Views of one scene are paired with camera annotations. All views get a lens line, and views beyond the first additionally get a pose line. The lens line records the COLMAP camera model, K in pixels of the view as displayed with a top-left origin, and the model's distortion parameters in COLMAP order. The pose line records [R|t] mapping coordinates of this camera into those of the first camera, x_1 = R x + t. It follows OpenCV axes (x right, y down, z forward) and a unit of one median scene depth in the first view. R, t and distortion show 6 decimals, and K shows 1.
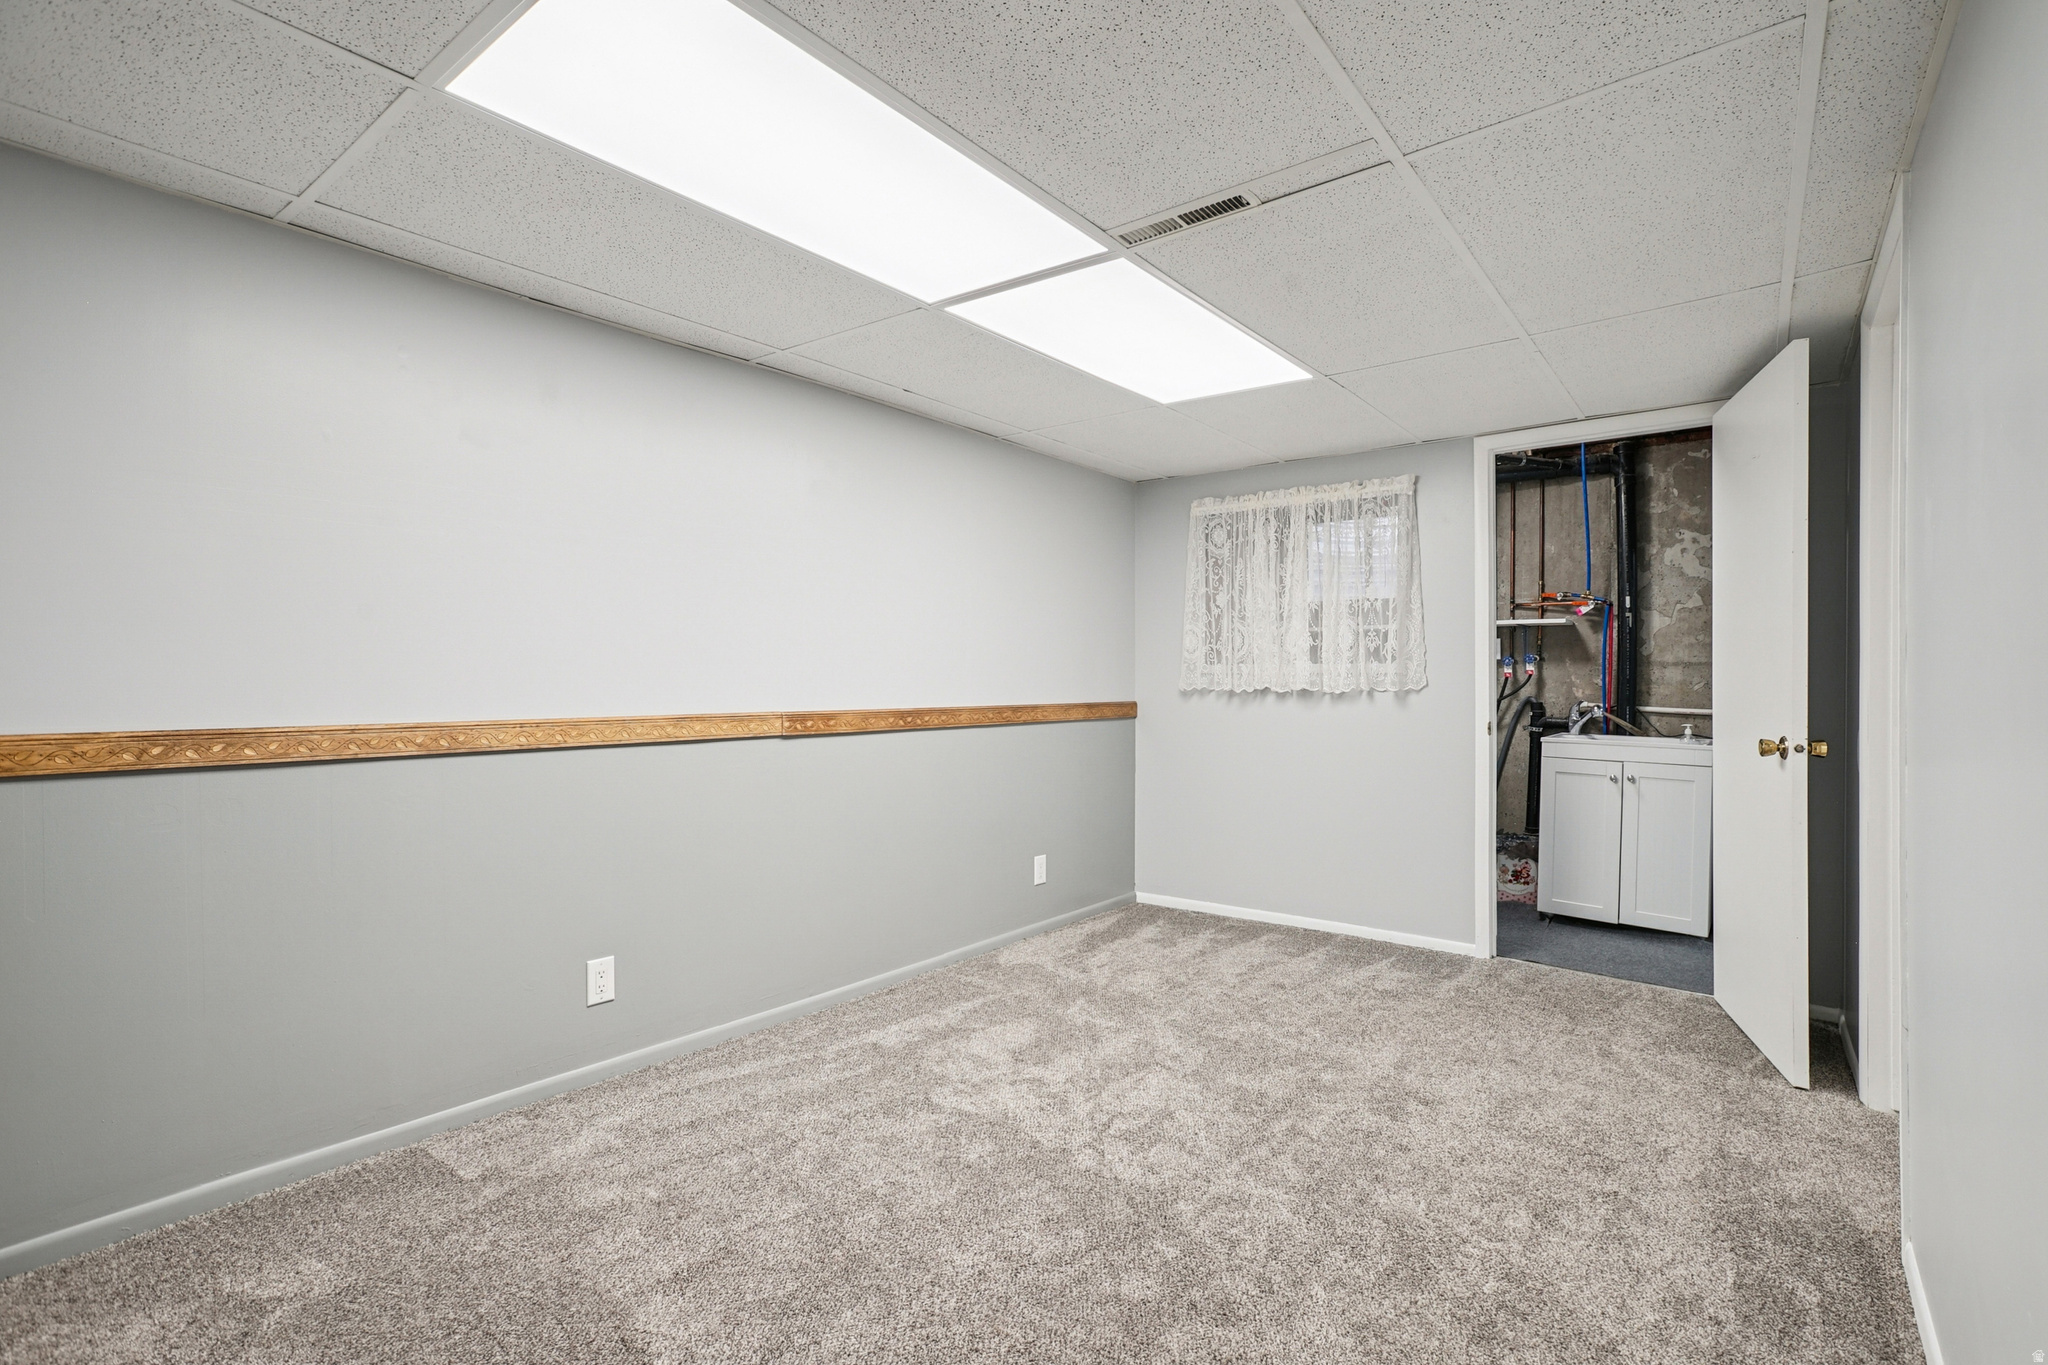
lens RADIAL K [[975.4, 0, 1033.9], [0, 975.4, 686.1], [0, 0, 1]] dist [0.002347, 0.000639]
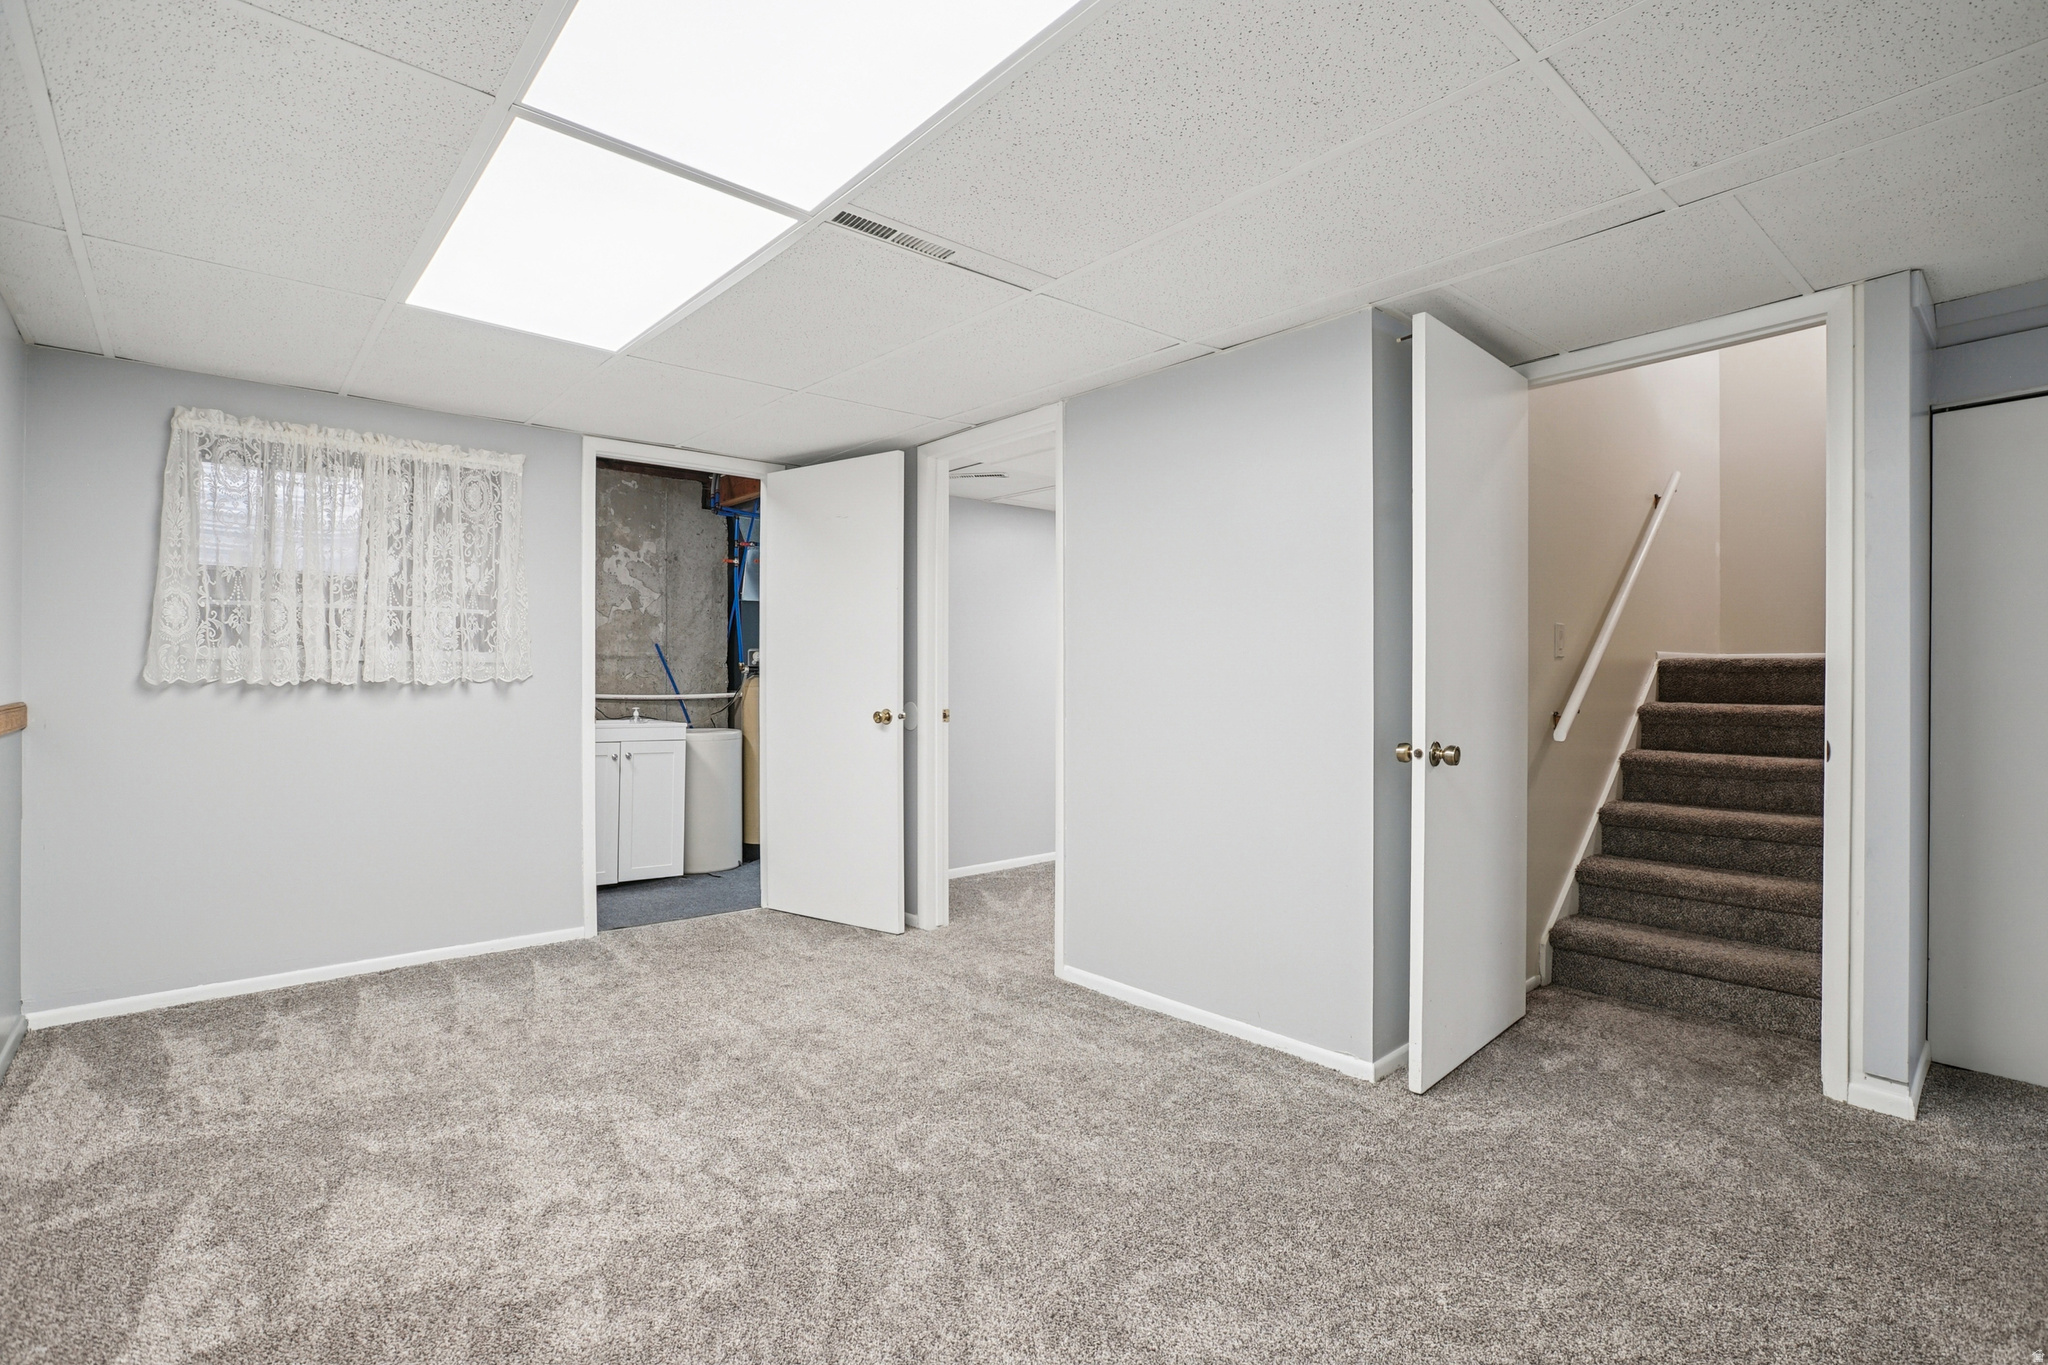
lens RADIAL K [[941.1, 0, 1024.0], [0, 941.1, 676.0], [0, 0, 1]] dist [-0.036702, 0.011433]
pose [[0.187976, -0.001766, 0.982172, -0.450089], [0.000952, 0.999998, 0.001616, -0.001545], [-0.982173, 0.000631, 0.187977, 0.372760]]
